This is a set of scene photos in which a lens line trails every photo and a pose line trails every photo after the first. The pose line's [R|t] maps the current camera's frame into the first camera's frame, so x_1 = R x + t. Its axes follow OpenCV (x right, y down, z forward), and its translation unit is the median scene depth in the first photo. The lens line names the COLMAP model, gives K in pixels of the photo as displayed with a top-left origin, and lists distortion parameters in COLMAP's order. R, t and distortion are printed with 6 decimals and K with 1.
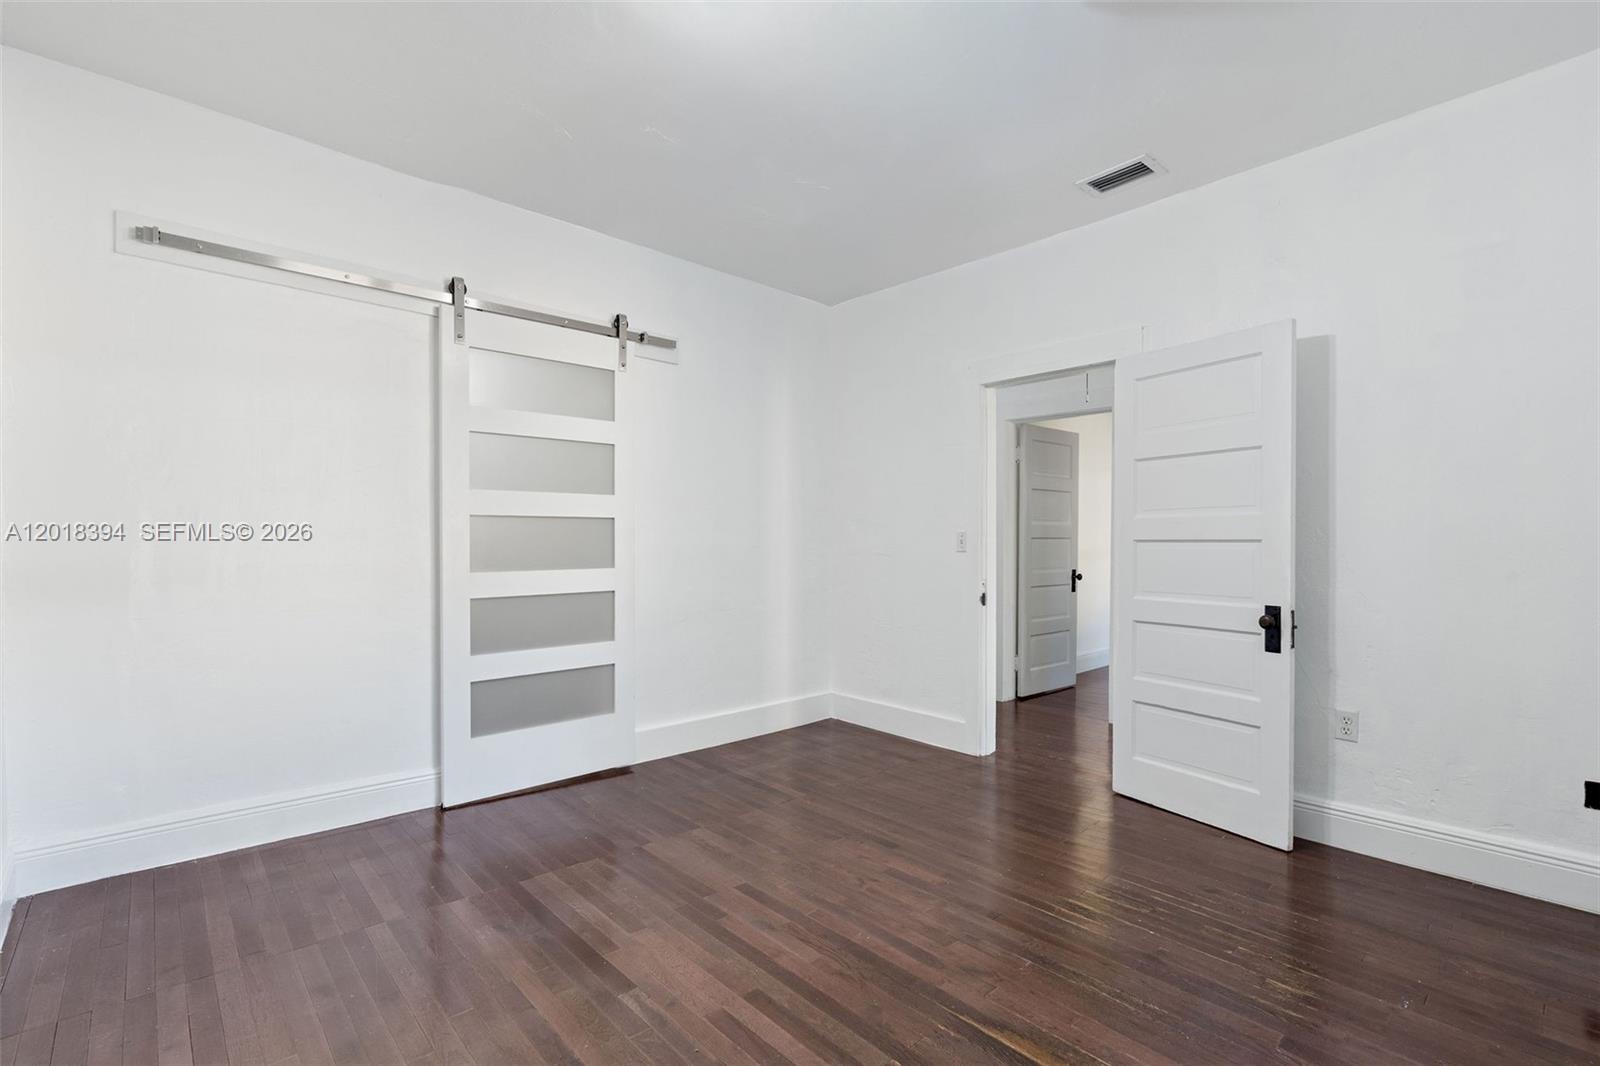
lens RADIAL K [[733.6, 0, 800.0], [0, 733.6, 533.0], [0, 0, 1]] dist [-0.015002, 0.000039]
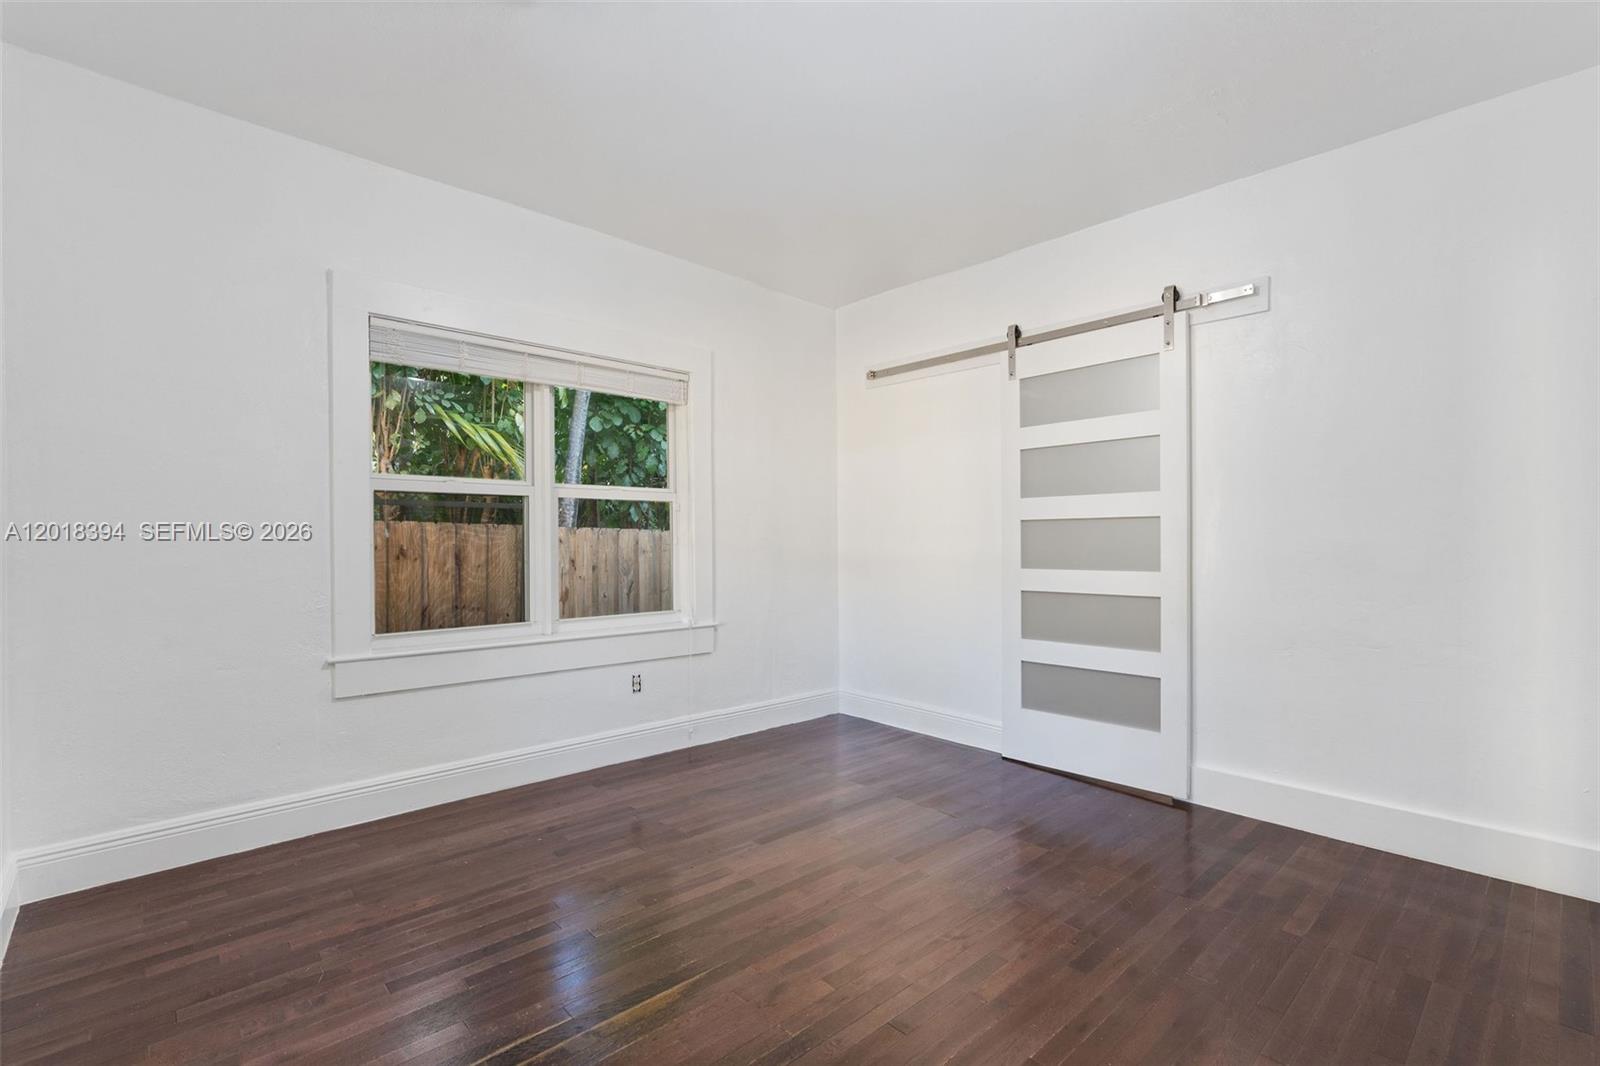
lens RADIAL K [[722.7, 0, 797.3], [0, 722.7, 537.4], [0, 0, 1]] dist [-0.000582, 0.000231]
pose [[0.004037, -0.009243, -0.999949, 0.730027], [0.007930, 0.999926, -0.009211, 0.011480], [0.999960, -0.007893, 0.004110, 0.633463]]
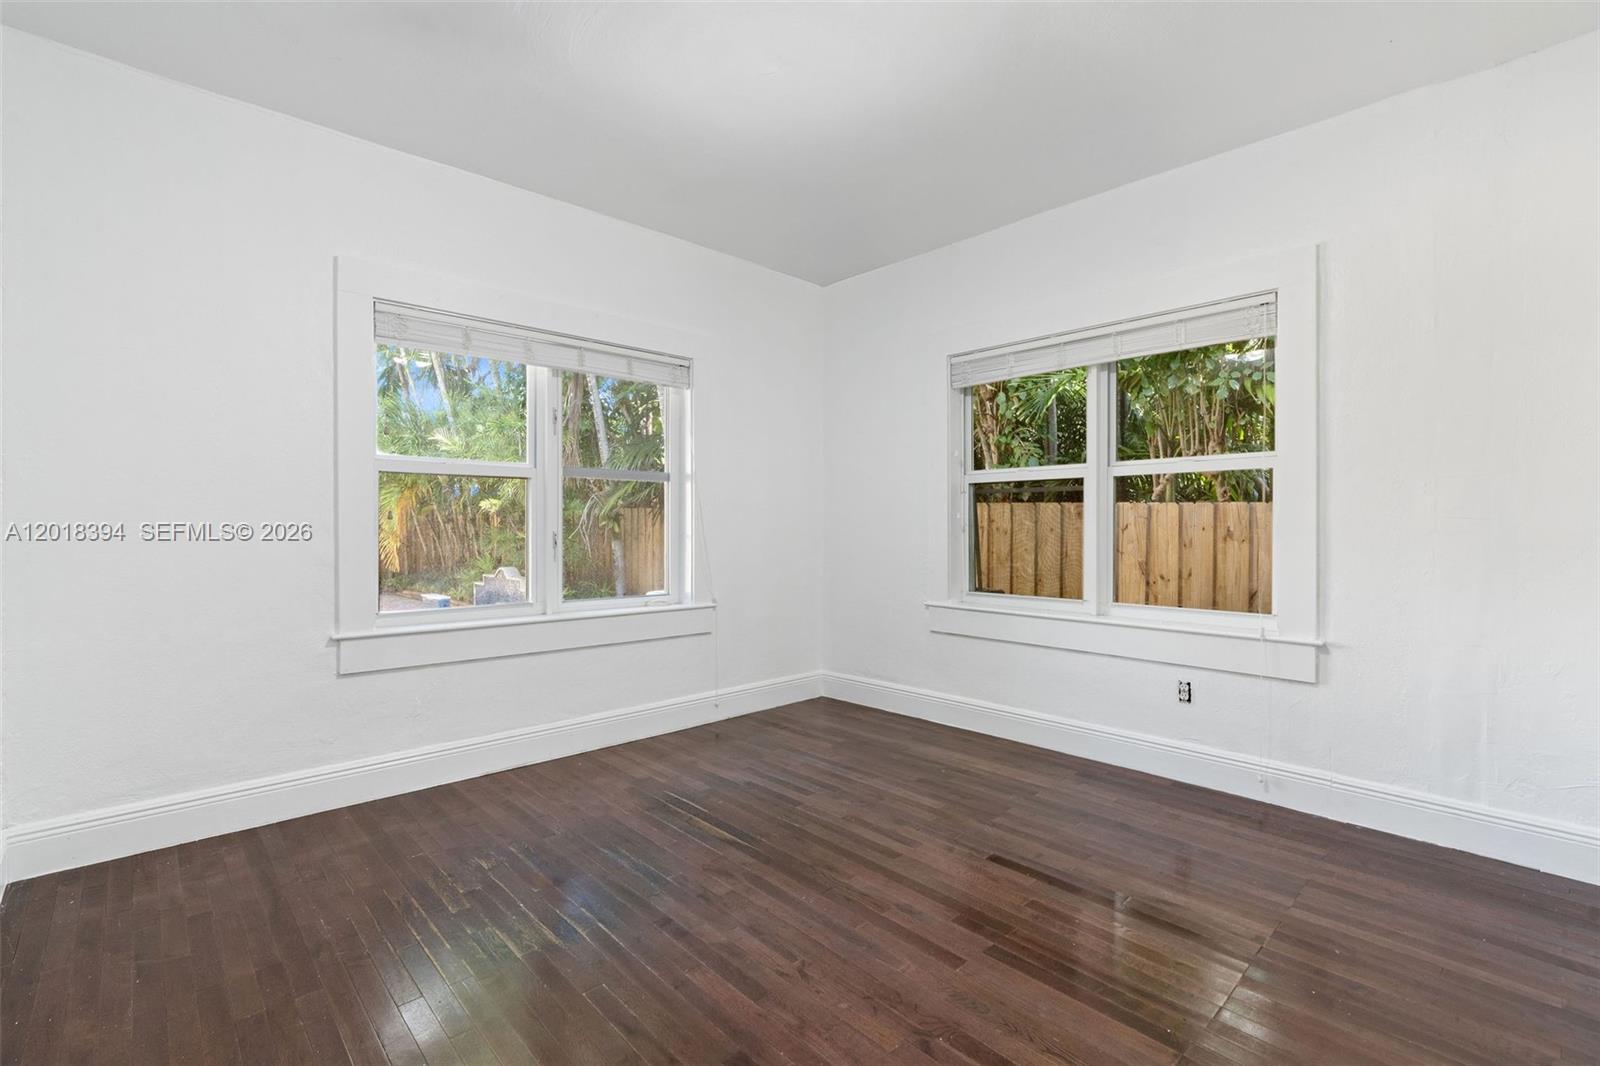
lens RADIAL K [[726.3, 0, 804.2], [0, 726.3, 524.7], [0, 0, 1]] dist [0.000473, 0.000214]
pose [[-0.999891, -0.003476, -0.014324, 0.073446], [-0.003390, 0.999976, -0.006063, 0.016729], [0.014345, -0.006014, -0.999879, 1.367753]]
